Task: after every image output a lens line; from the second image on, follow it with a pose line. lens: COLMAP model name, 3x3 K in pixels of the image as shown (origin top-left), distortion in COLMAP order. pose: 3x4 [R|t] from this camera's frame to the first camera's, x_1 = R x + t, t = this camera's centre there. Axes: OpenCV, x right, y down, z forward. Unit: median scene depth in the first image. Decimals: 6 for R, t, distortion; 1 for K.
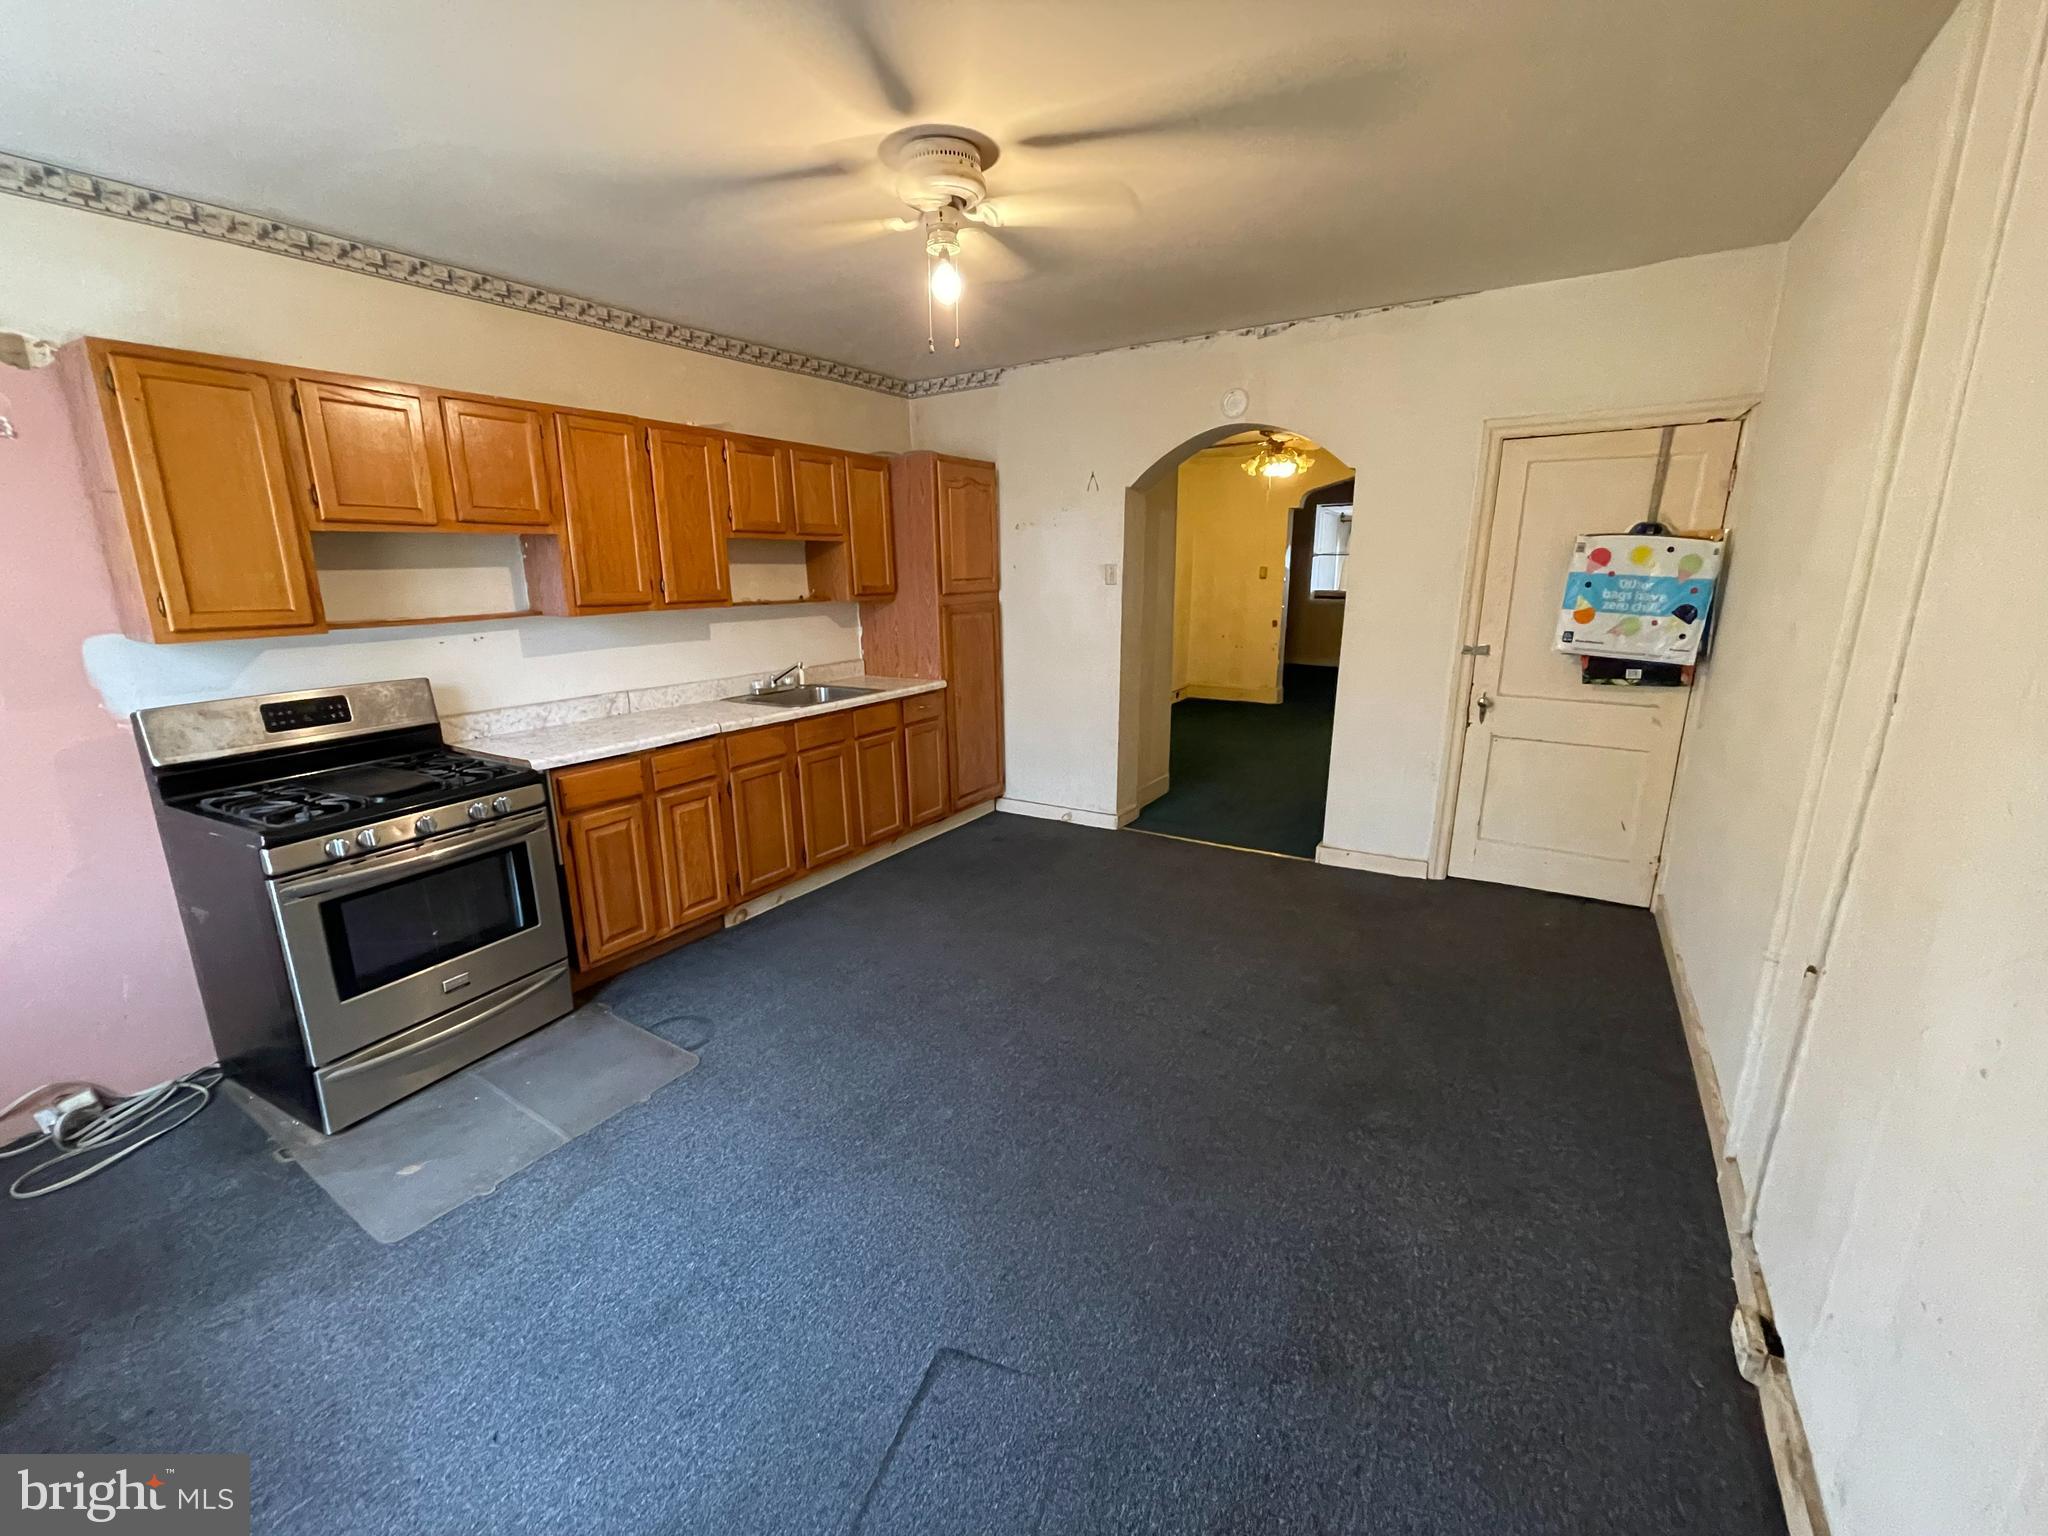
lens RADIAL K [[814.4, 0, 1006.3], [0, 814.4, 761.8], [0, 0, 1]] dist [-0.010888, 0.000227]
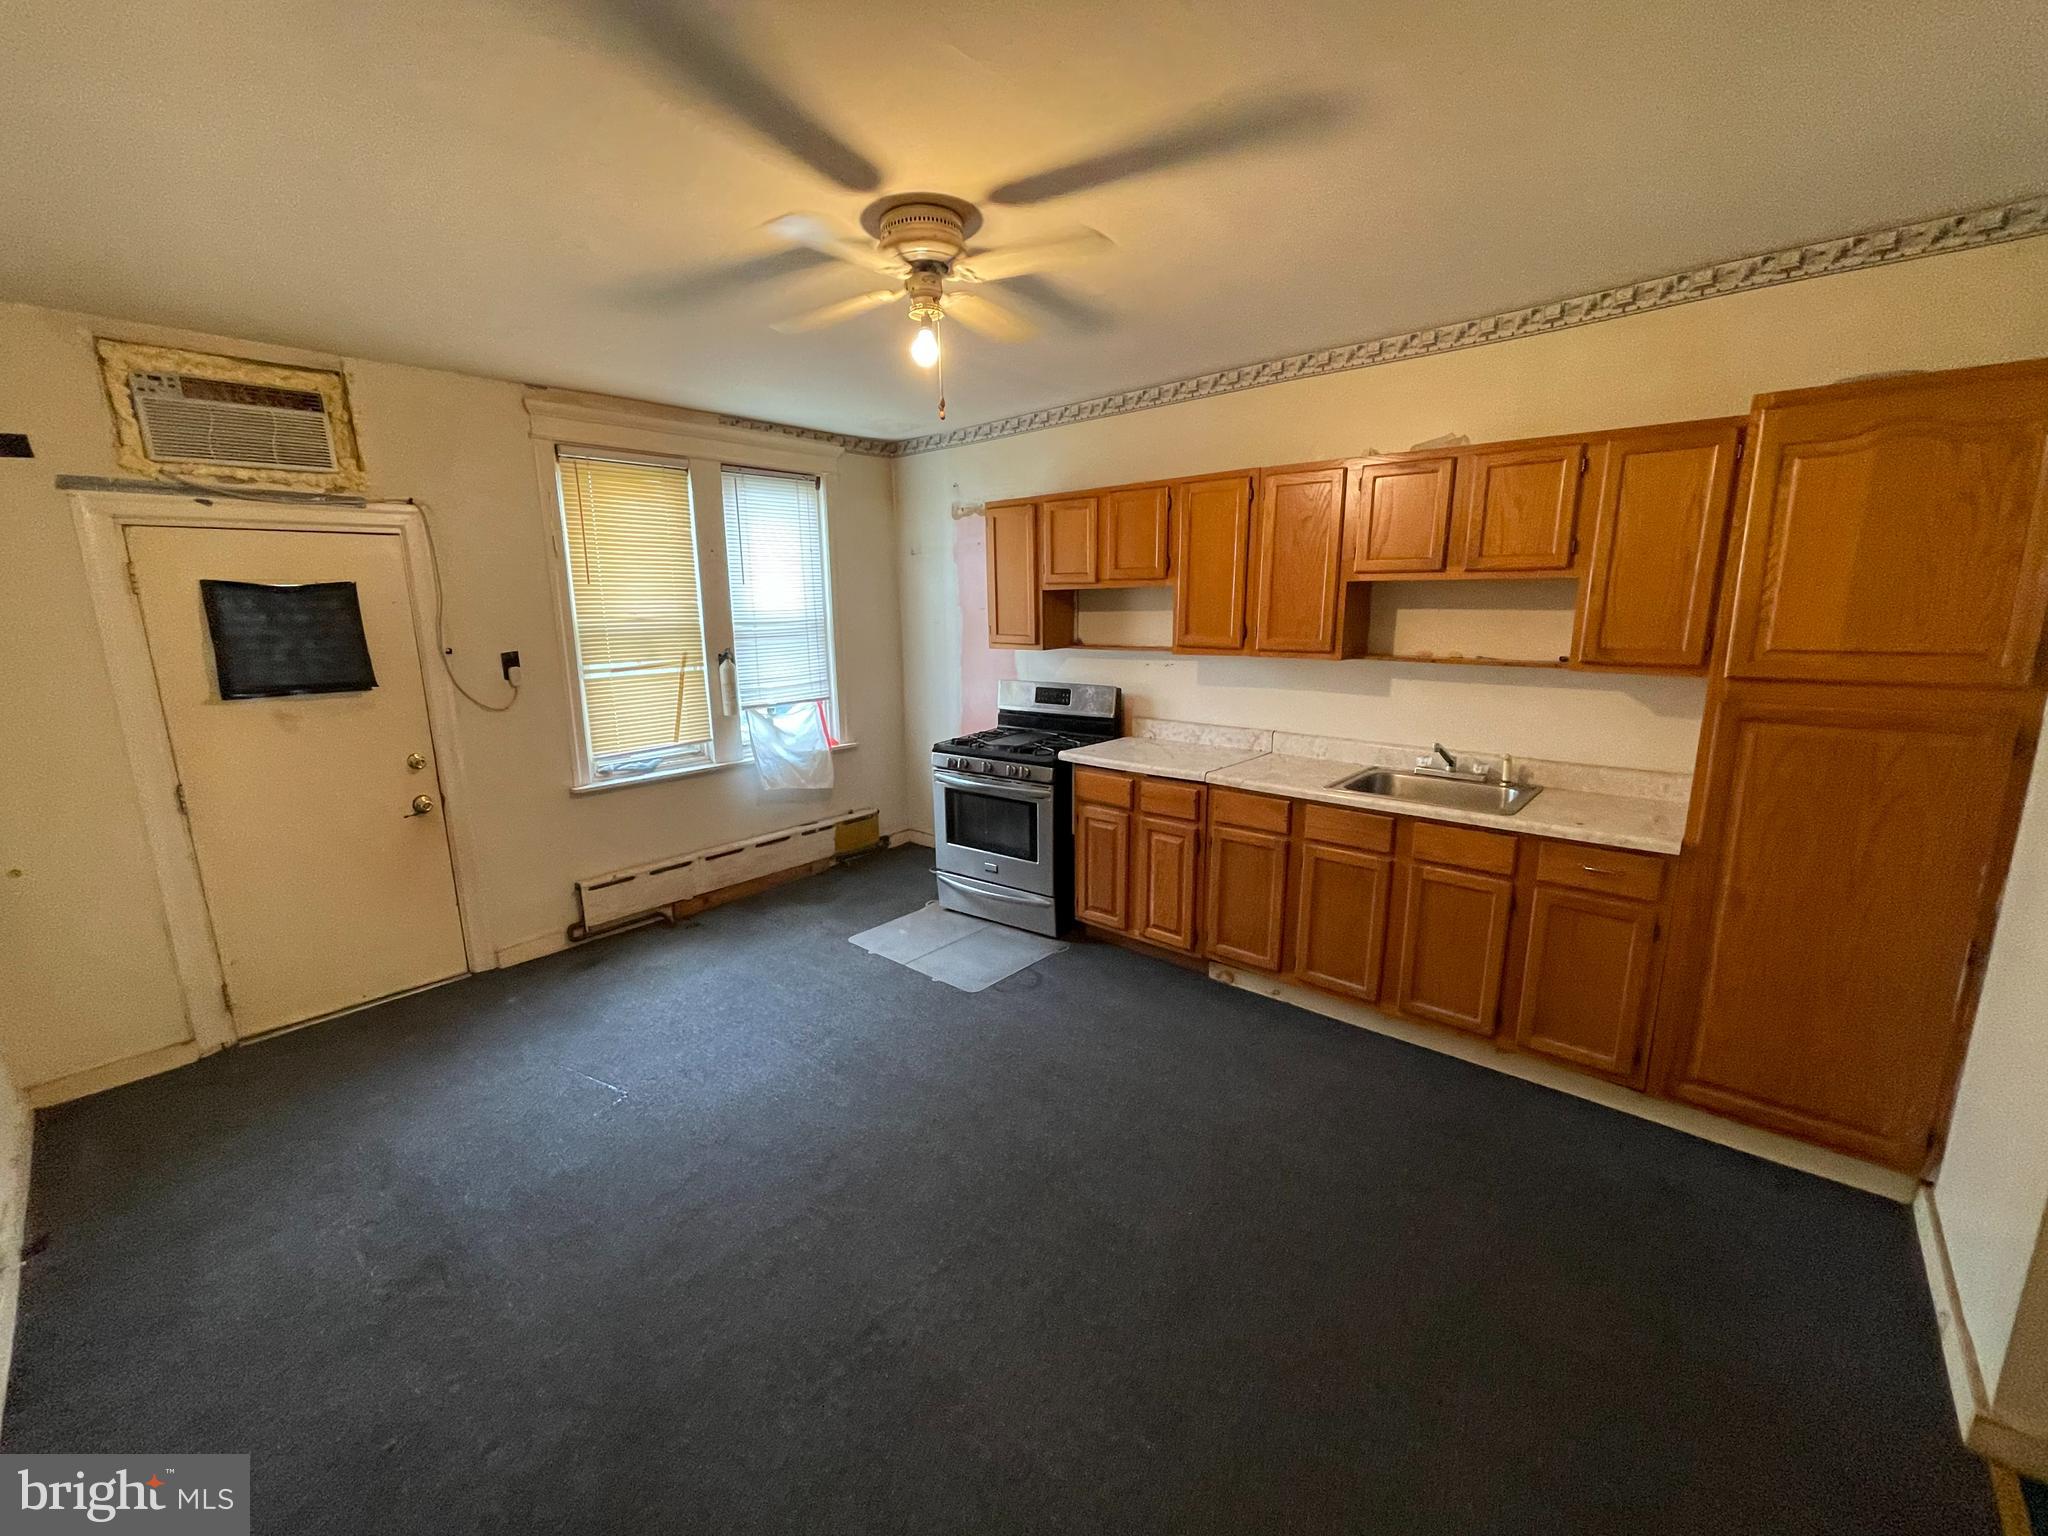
lens RADIAL K [[832.0, 0, 984.1], [0, 832.0, 770.4], [0, 0, 1]] dist [-0.000313, 0.000038]
pose [[-0.164568, 0.218056, -0.961961, 0.682444], [-0.212140, 0.944610, 0.250416, -0.251772], [0.963283, 0.245281, -0.109195, 0.866094]]
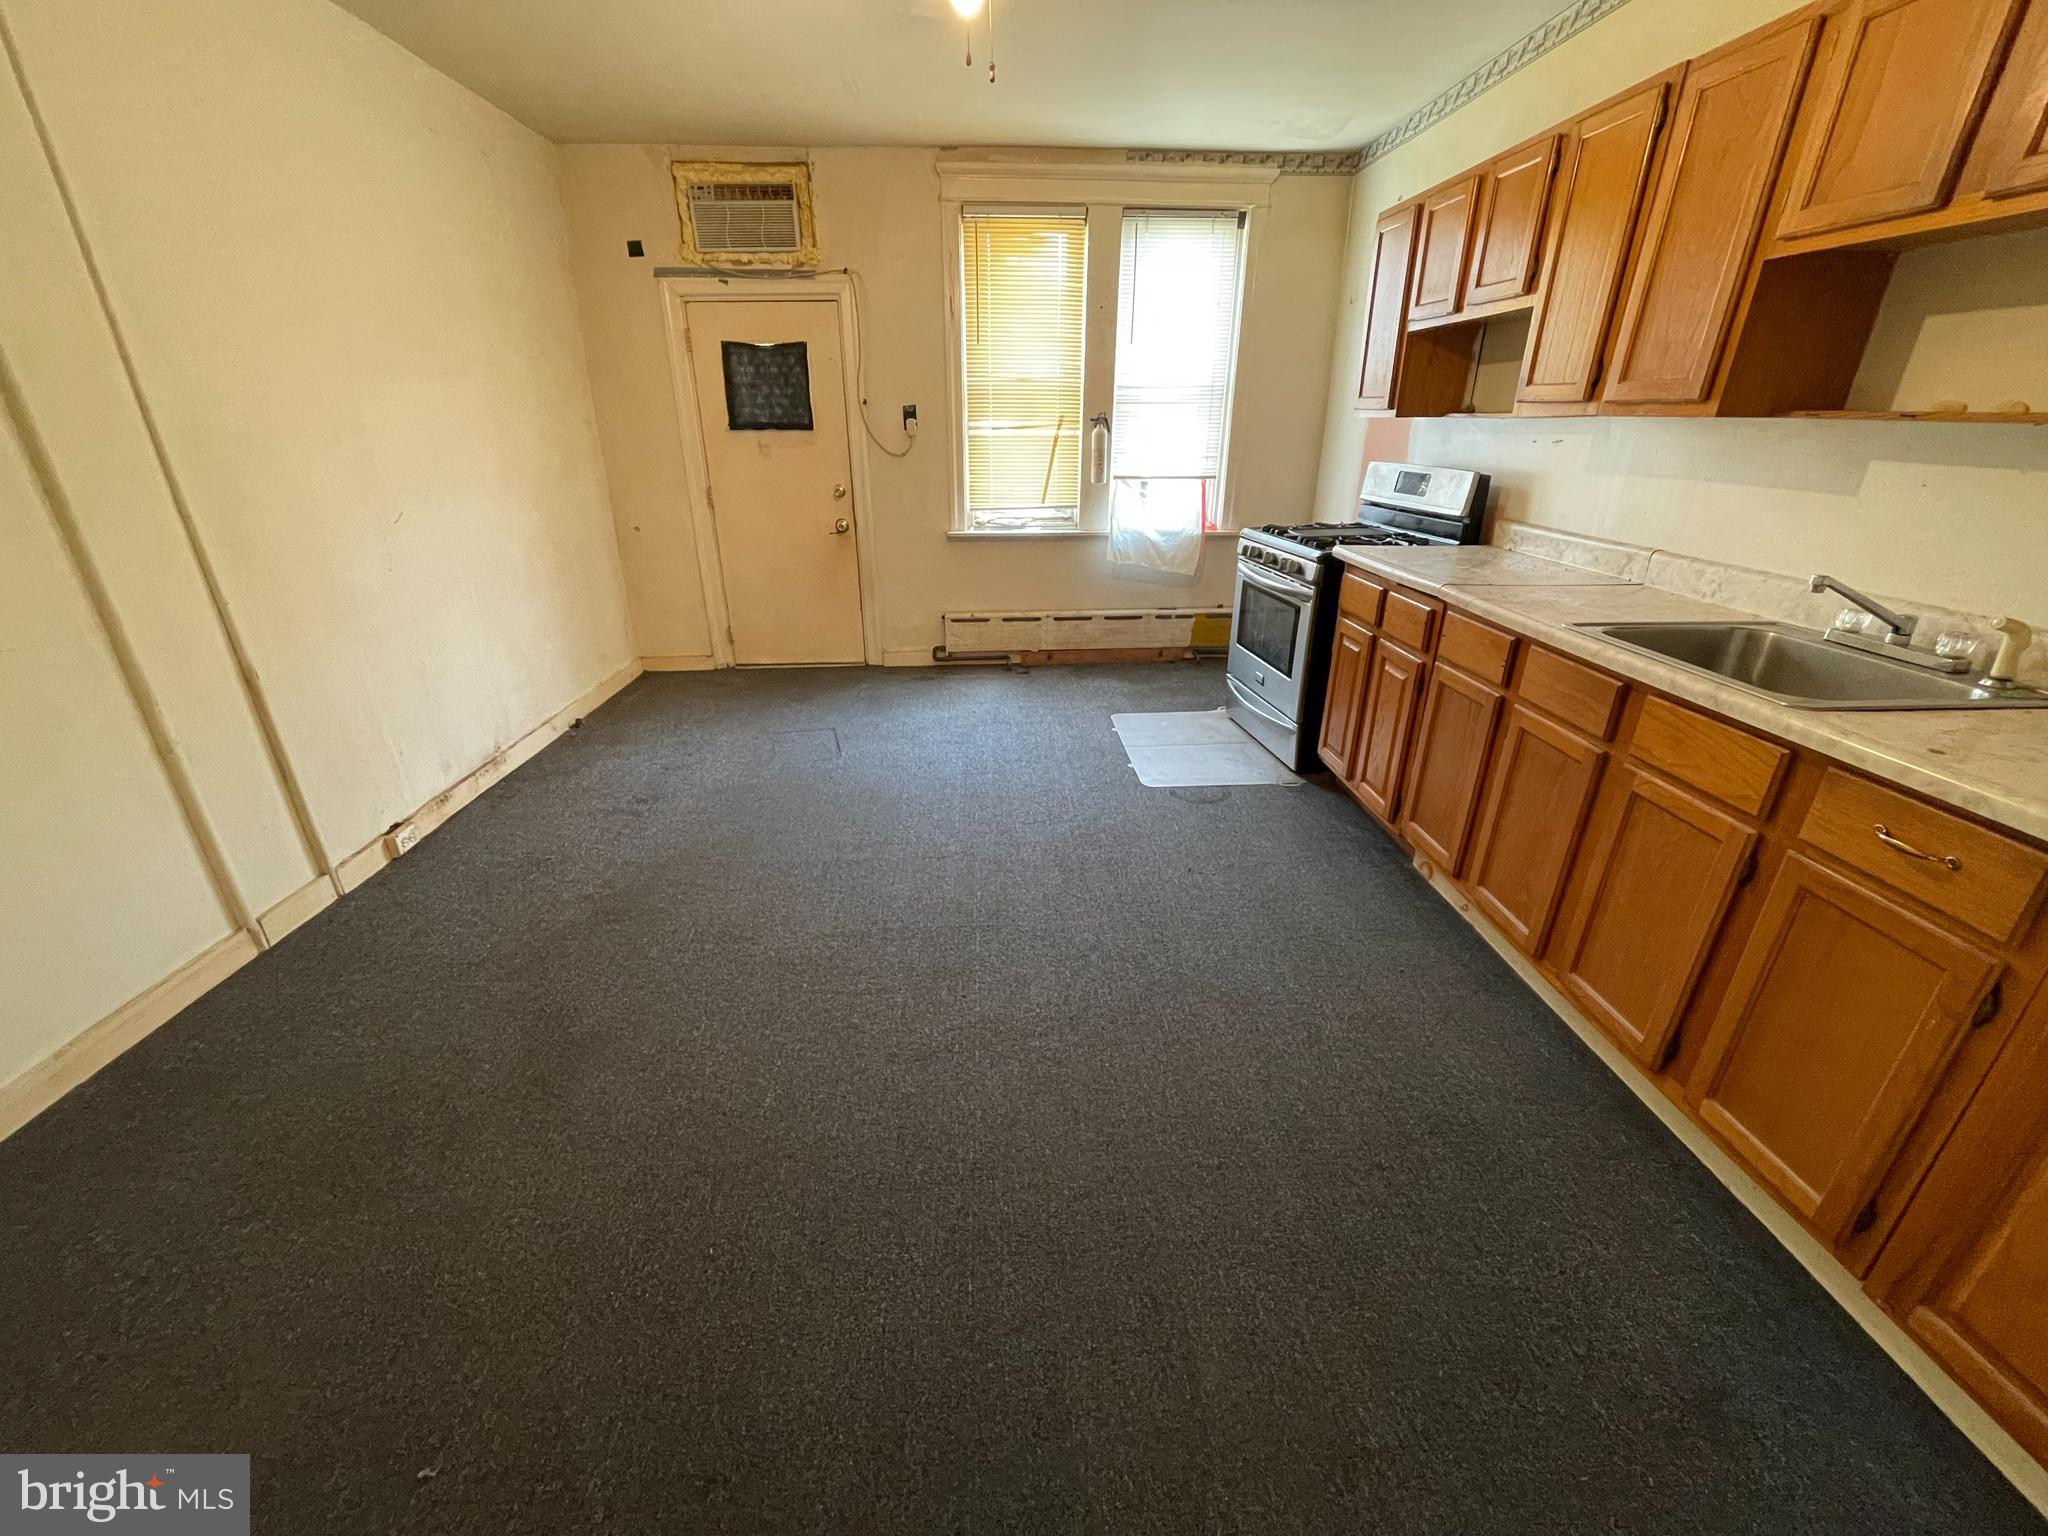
lens RADIAL K [[814.4, 0, 1006.3], [0, 814.4, 761.8], [0, 0, 1]] dist [-0.010888, 0.000227]
pose [[-0.810280, 0.243021, -0.533280, 0.370836], [-0.124616, 0.817708, 0.561983, -0.273787], [0.572640, 0.521819, -0.632288, 1.333889]]
